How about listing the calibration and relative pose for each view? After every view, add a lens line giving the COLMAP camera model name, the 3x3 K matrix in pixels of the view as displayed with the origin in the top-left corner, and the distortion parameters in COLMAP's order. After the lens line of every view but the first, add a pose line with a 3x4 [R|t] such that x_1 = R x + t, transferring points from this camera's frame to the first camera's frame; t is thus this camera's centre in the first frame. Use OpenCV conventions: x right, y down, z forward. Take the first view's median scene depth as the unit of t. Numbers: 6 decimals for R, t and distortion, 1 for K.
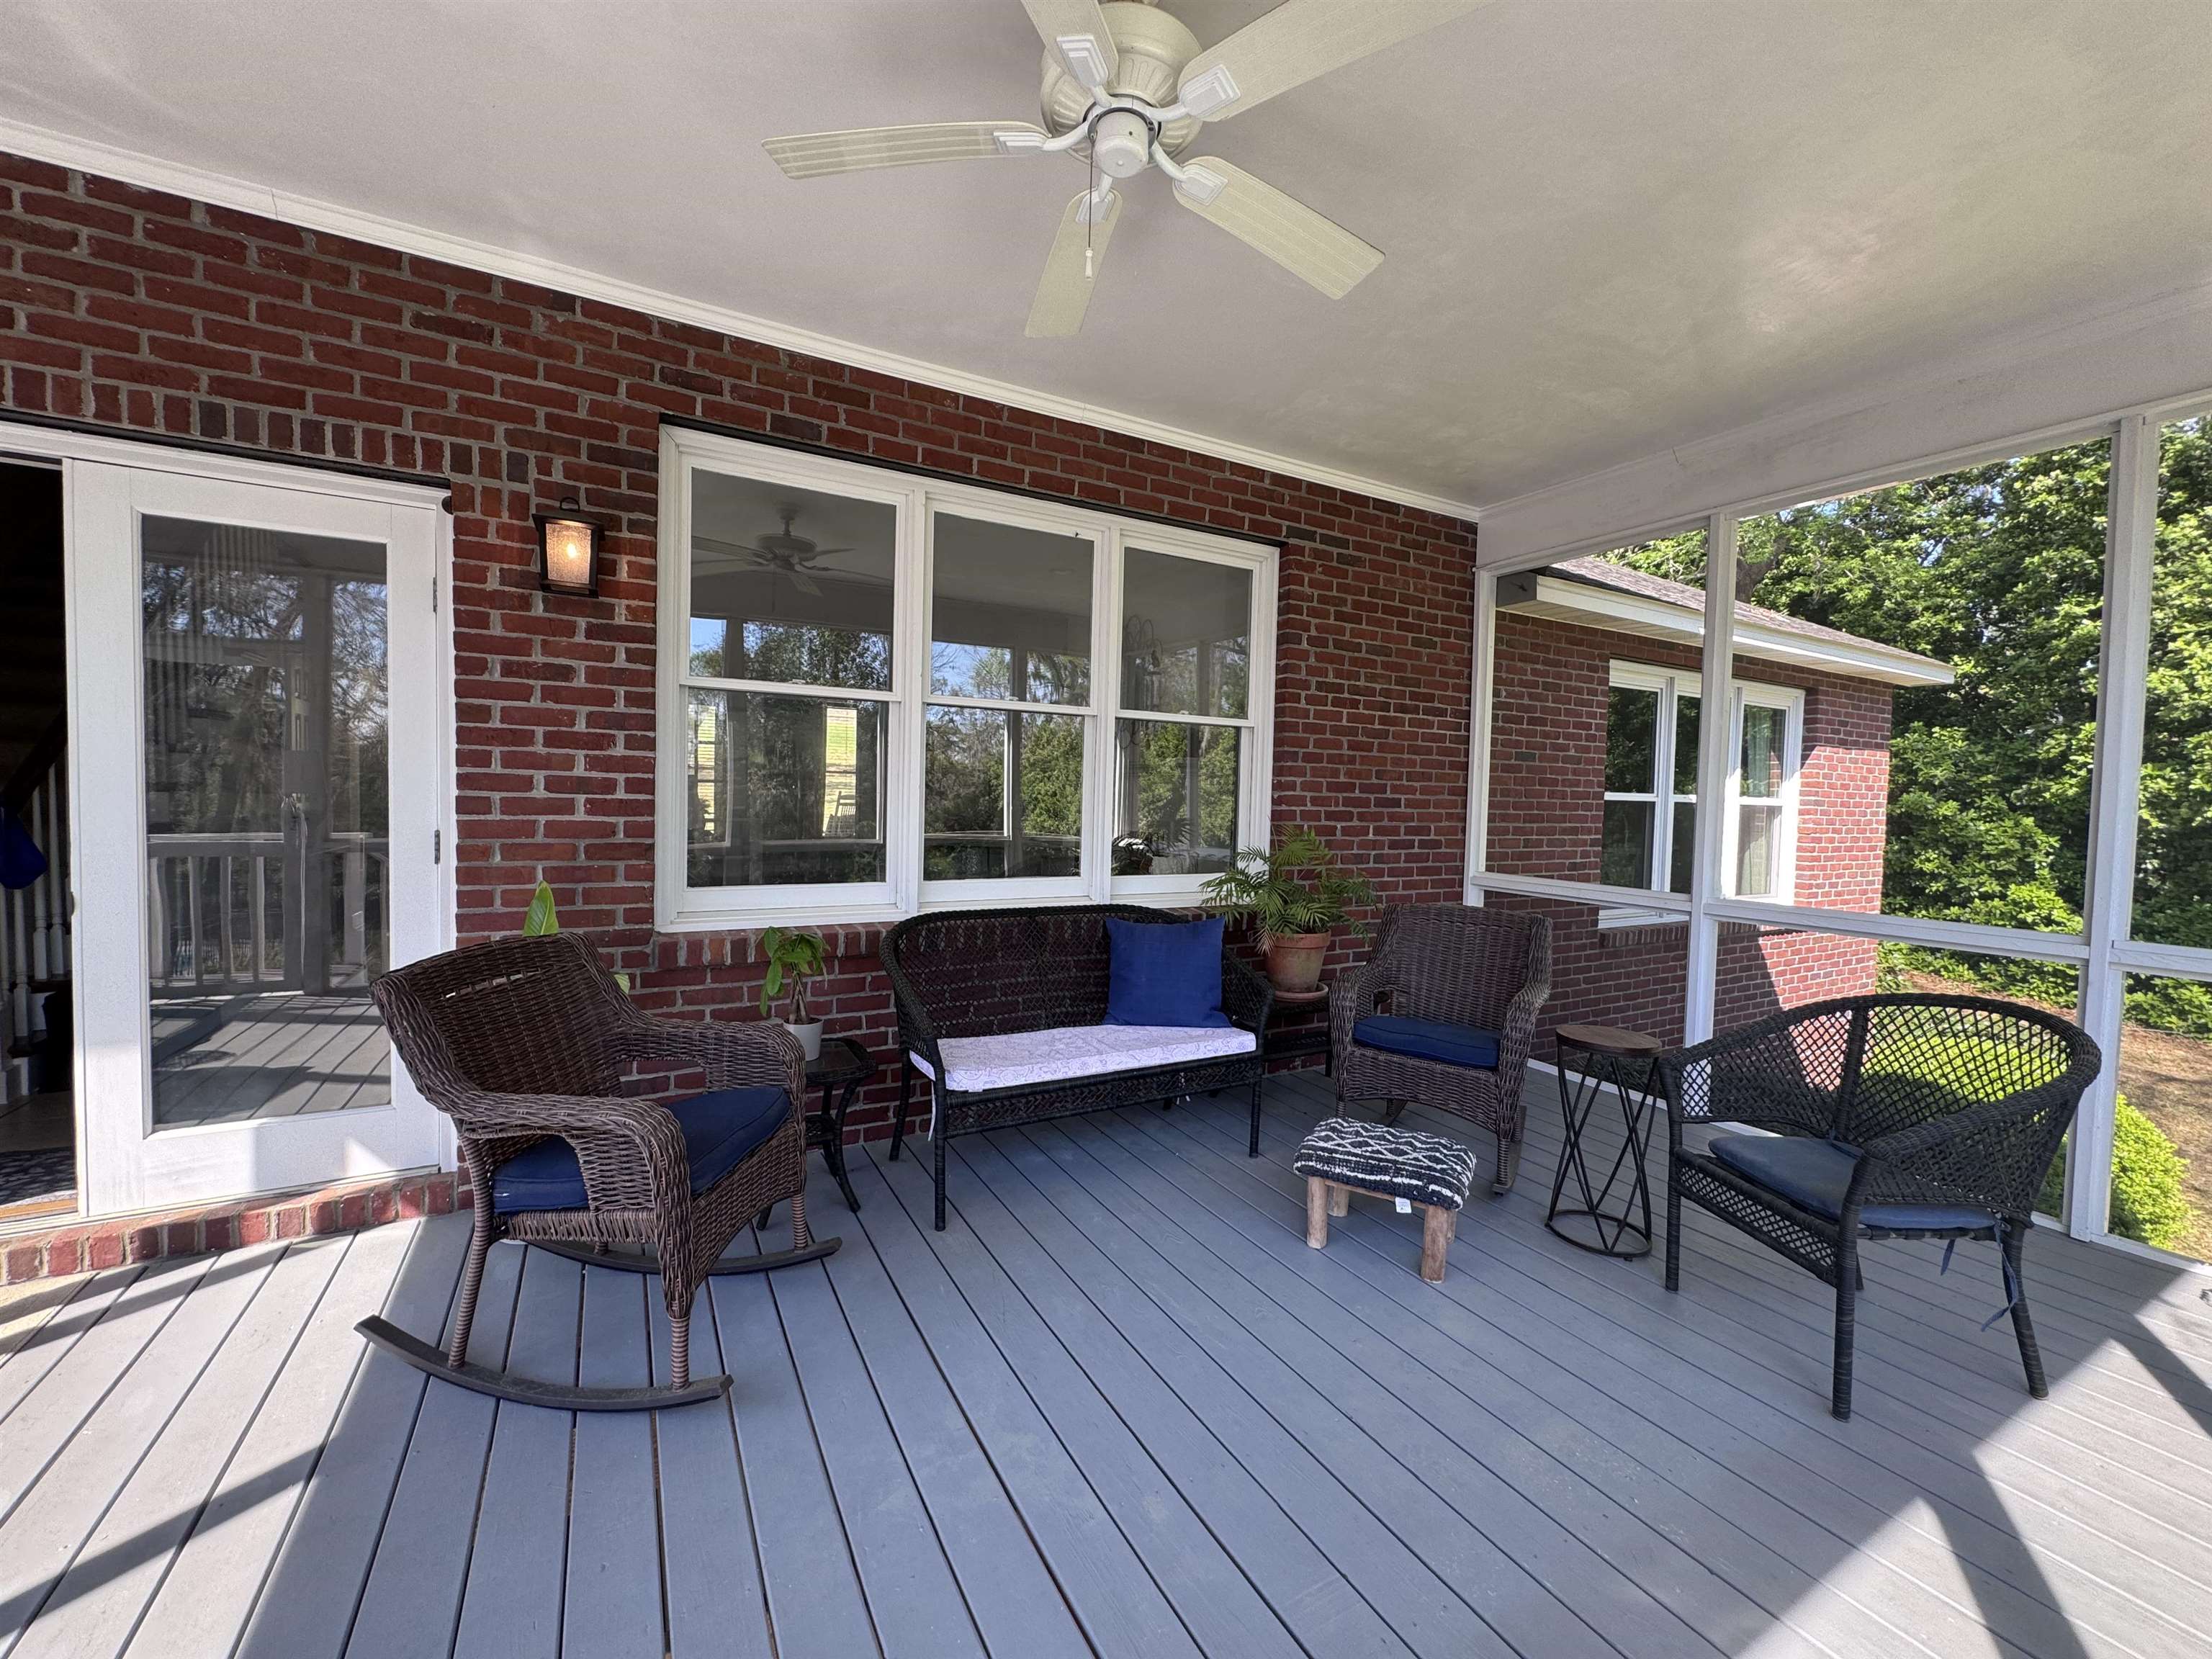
lens RADIAL K [[885.9, 0, 1107.5], [0, 885.9, 829.9], [0, 0, 1]] dist [0.000160, 0.000083]
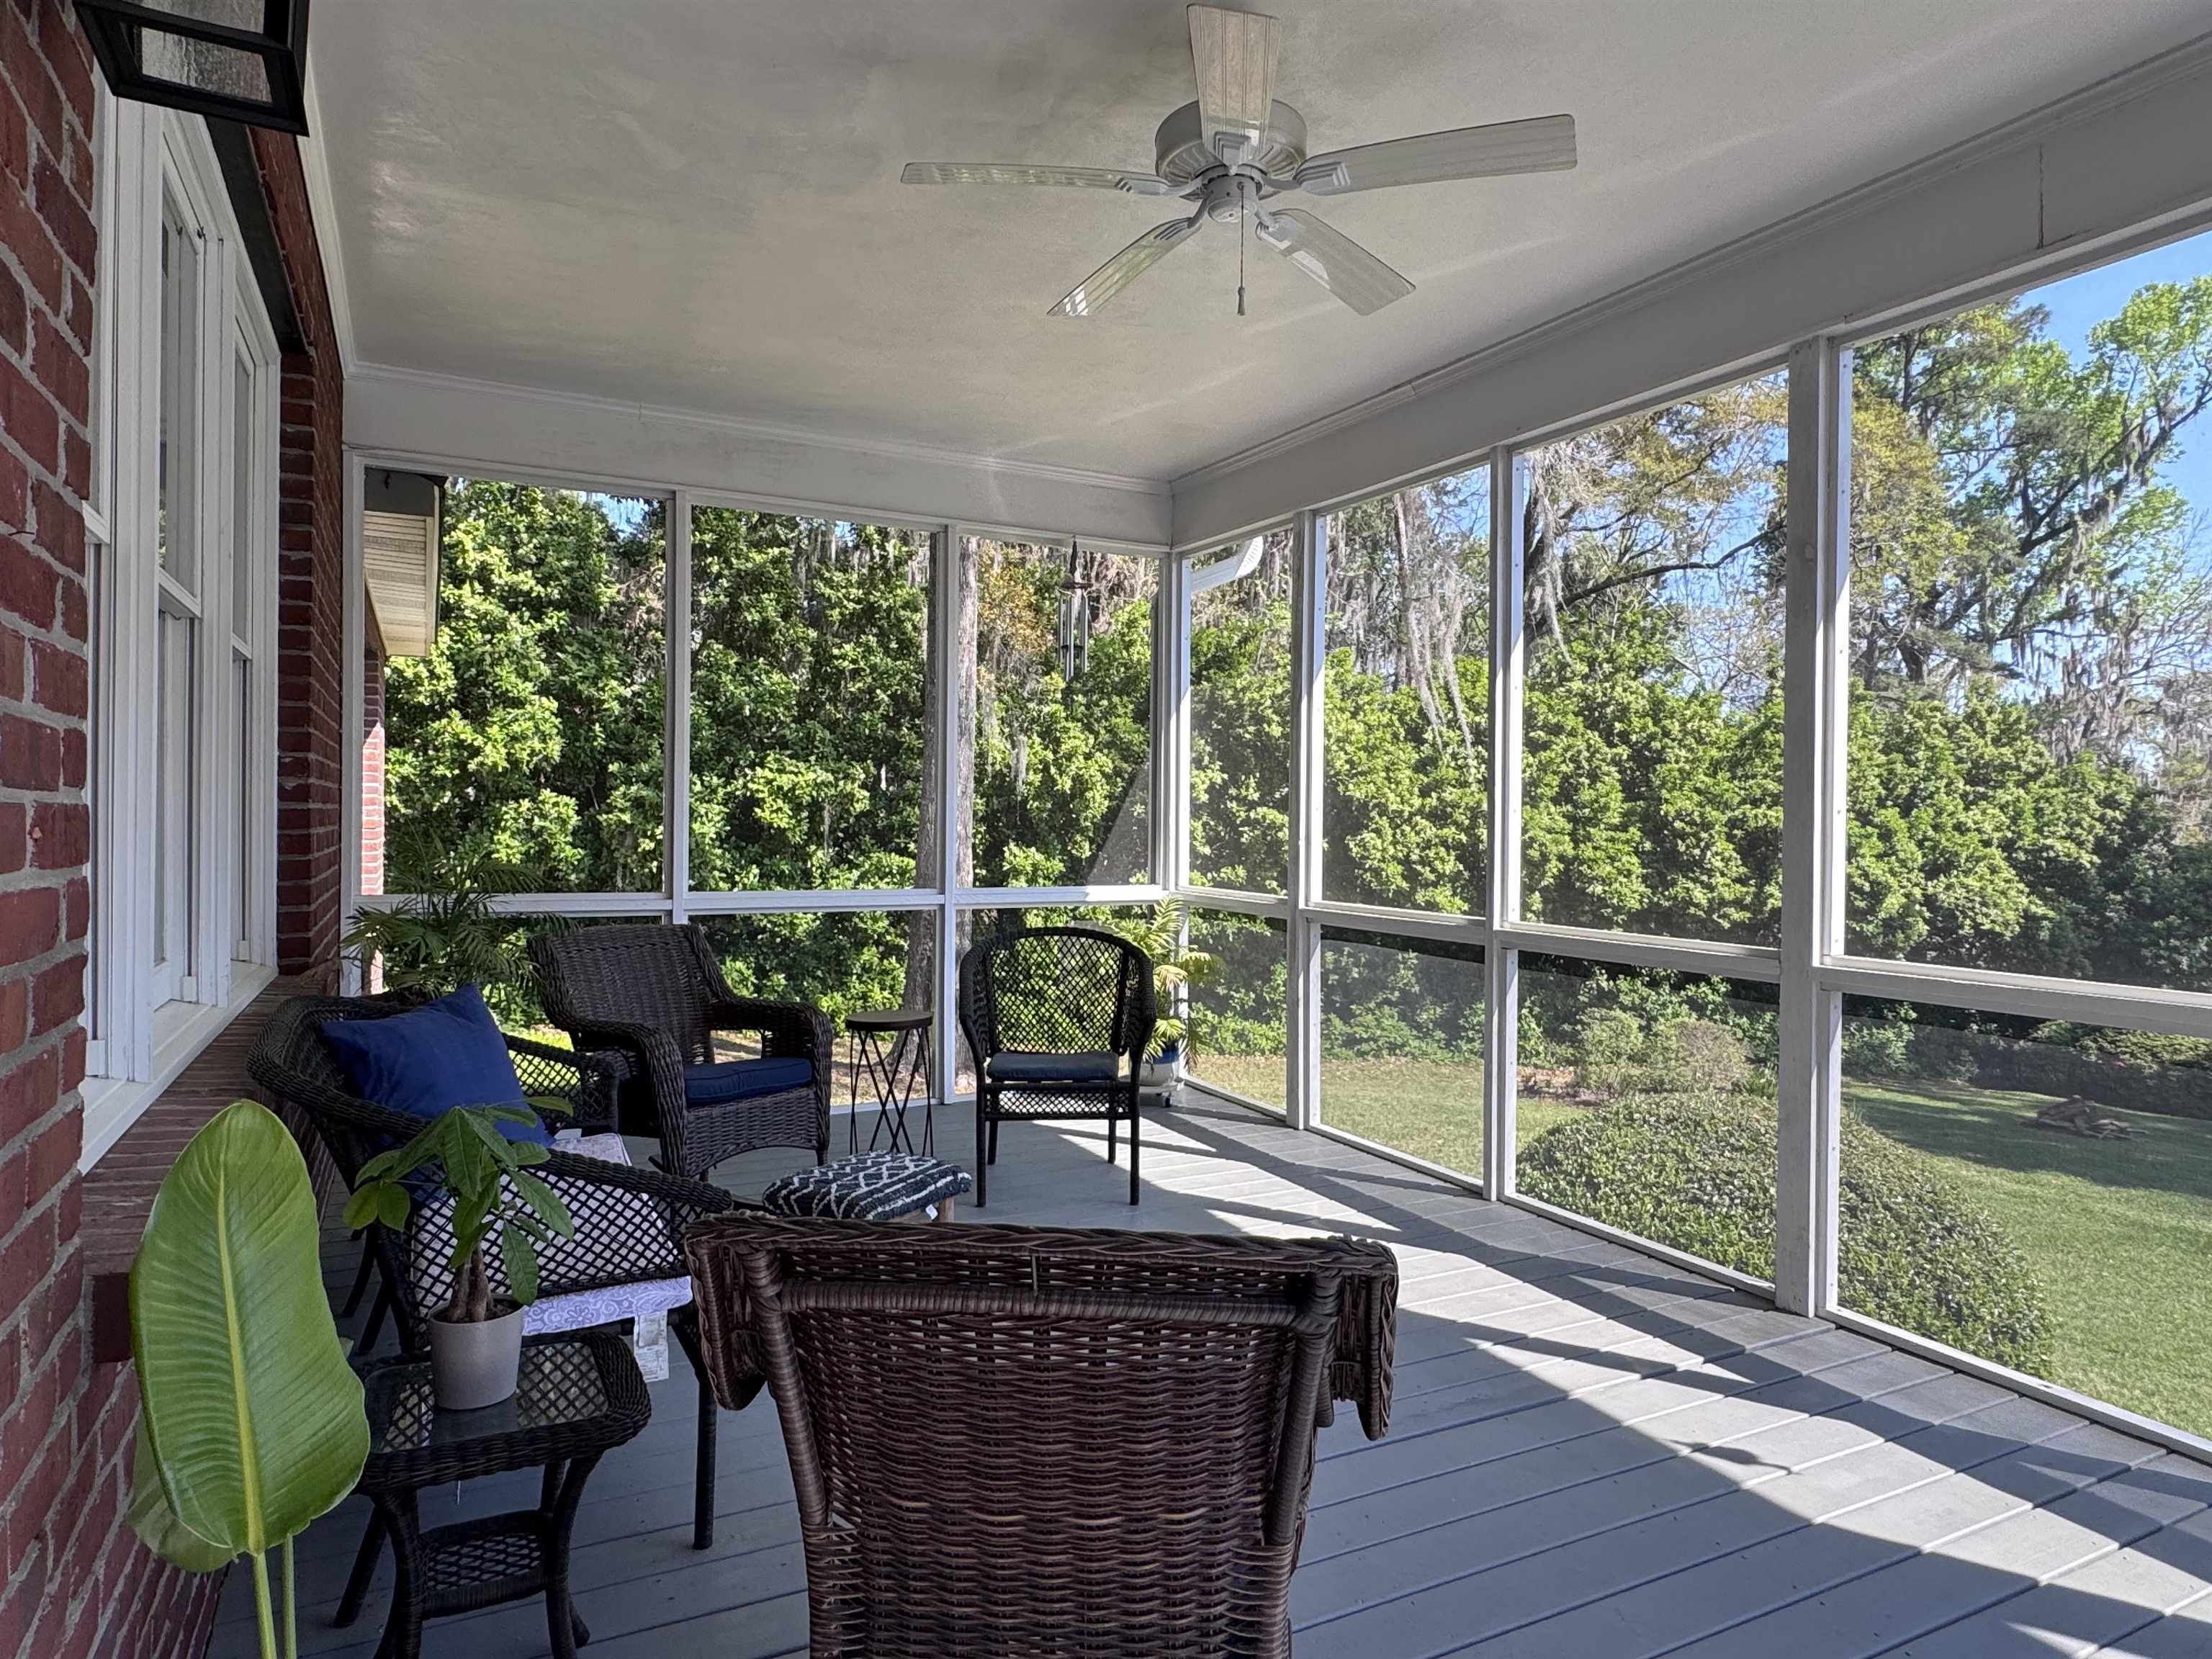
lens RADIAL K [[1337.0, 0, 1109.2], [0, 1337.0, 823.3], [0, 0, 1]] dist [-0.000858, -0.000120]
pose [[0.034679, -0.029214, 0.998971, -1.050956], [0.032115, 0.999089, 0.028102, -0.033749], [-0.998882, 0.031107, 0.035586, 0.701738]]
